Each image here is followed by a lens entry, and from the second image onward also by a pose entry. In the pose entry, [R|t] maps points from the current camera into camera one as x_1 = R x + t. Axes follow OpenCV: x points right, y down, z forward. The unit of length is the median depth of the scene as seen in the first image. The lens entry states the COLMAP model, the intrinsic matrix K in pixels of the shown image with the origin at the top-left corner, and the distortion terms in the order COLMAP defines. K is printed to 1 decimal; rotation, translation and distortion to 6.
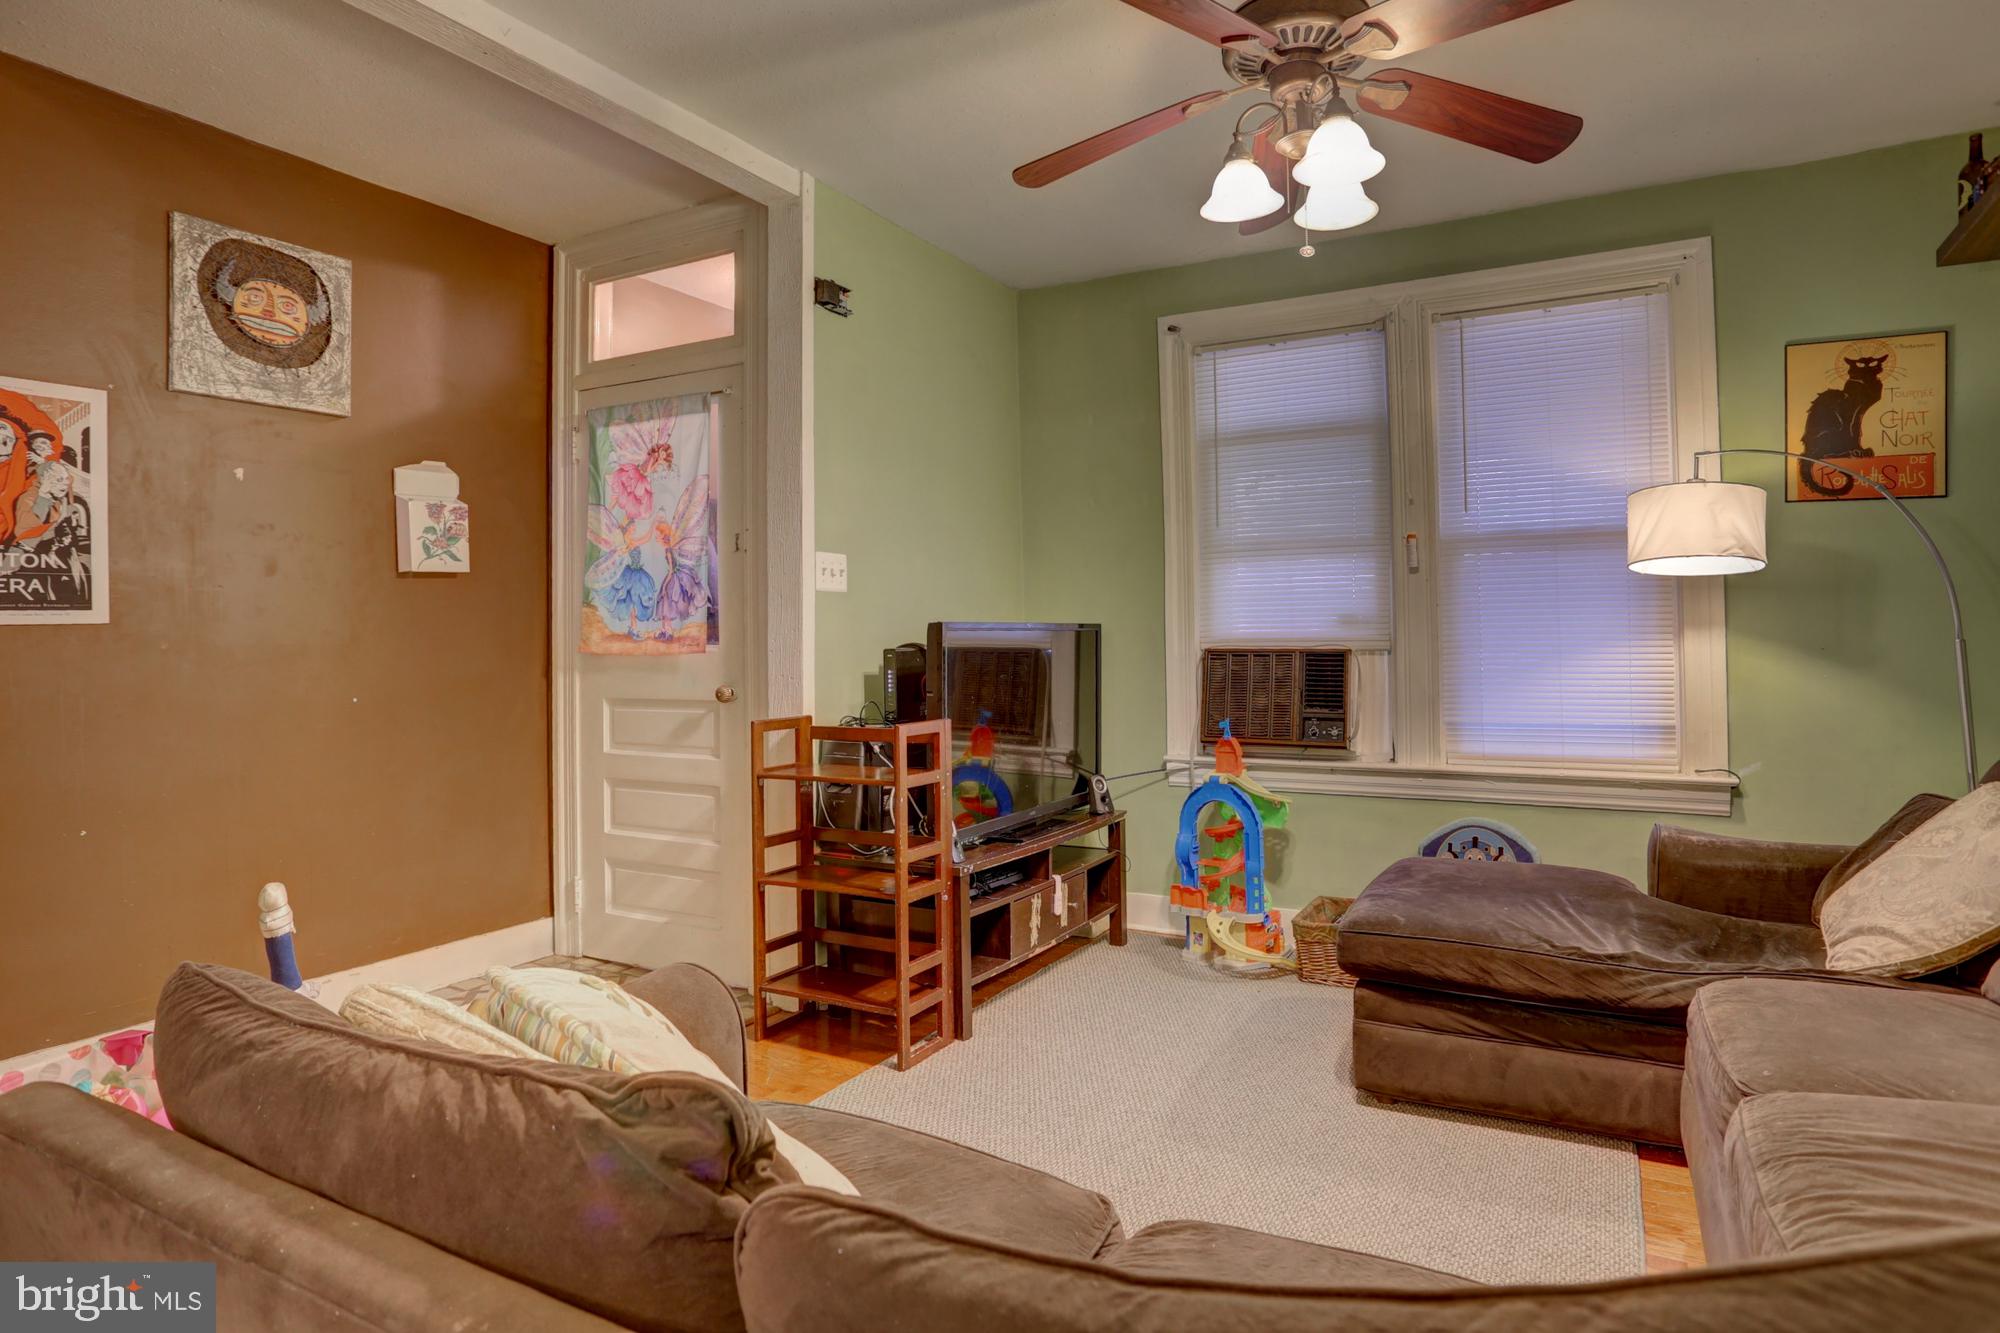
lens RADIAL K [[1054.5, 0, 995.4], [0, 1054.5, 613.4], [0, 0, 1]] dist [-0.050045, 0.020682]
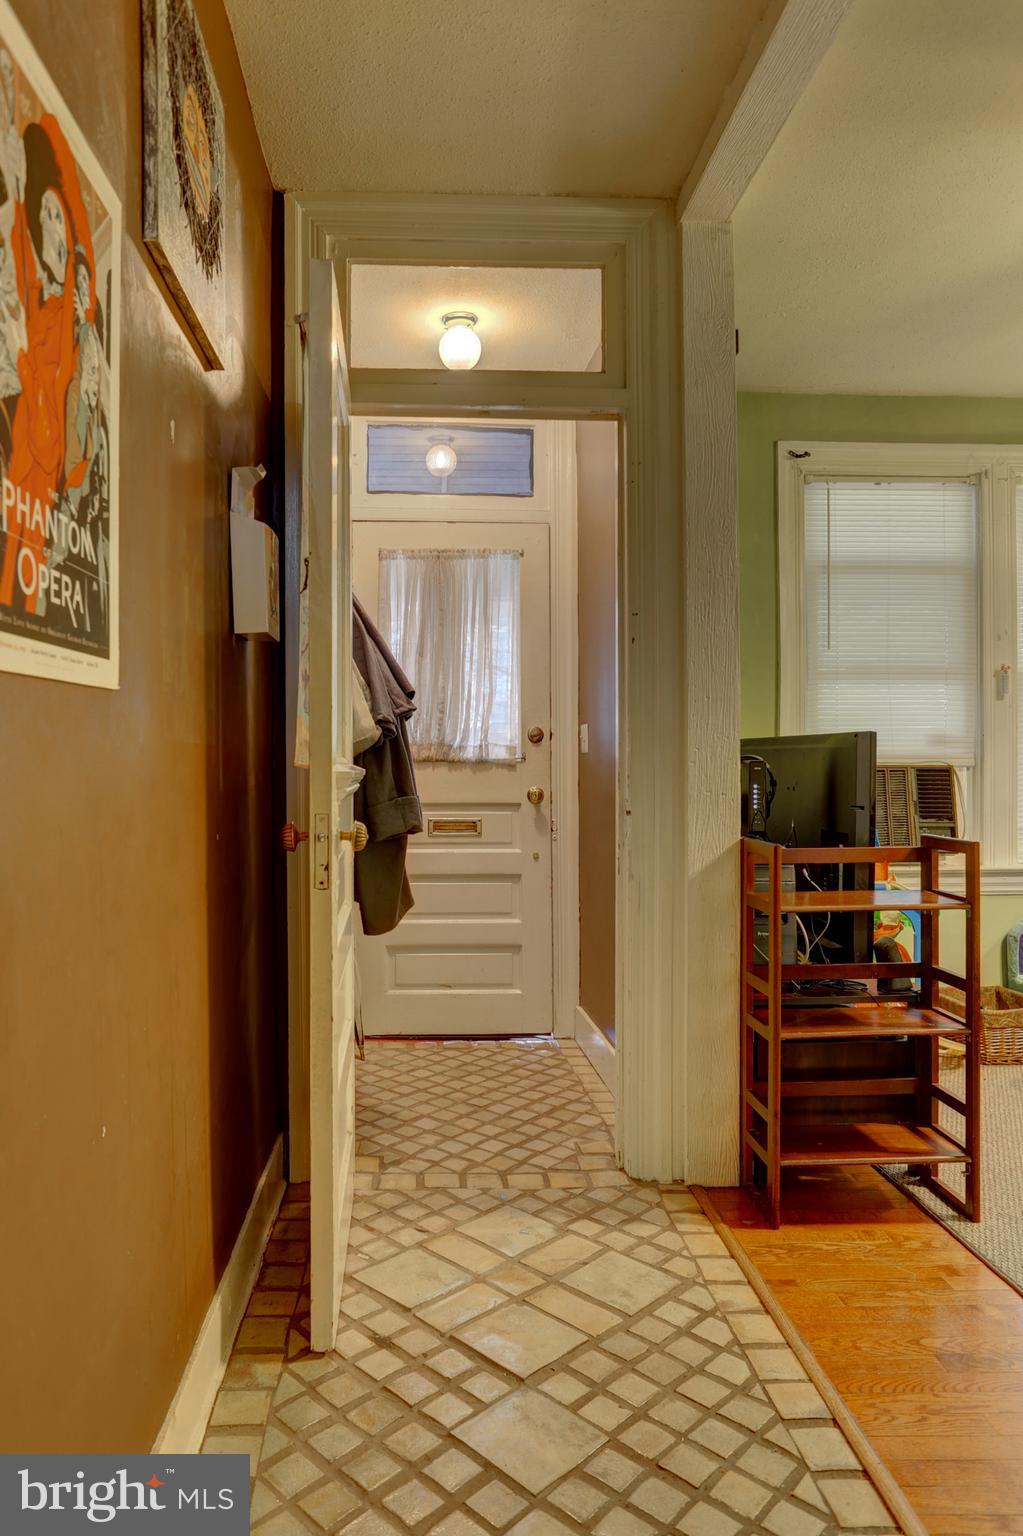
lens RADIAL K [[994.8, 0, 447.8], [0, 994.8, 750.4], [0, 0, 1]] dist [-0.017093, 0.008616]
pose [[0.867619, 0.014562, 0.497016, -0.654165], [-0.018699, 0.999820, 0.003349, 0.024609], [-0.496878, -0.012200, 0.867735, 0.346822]]
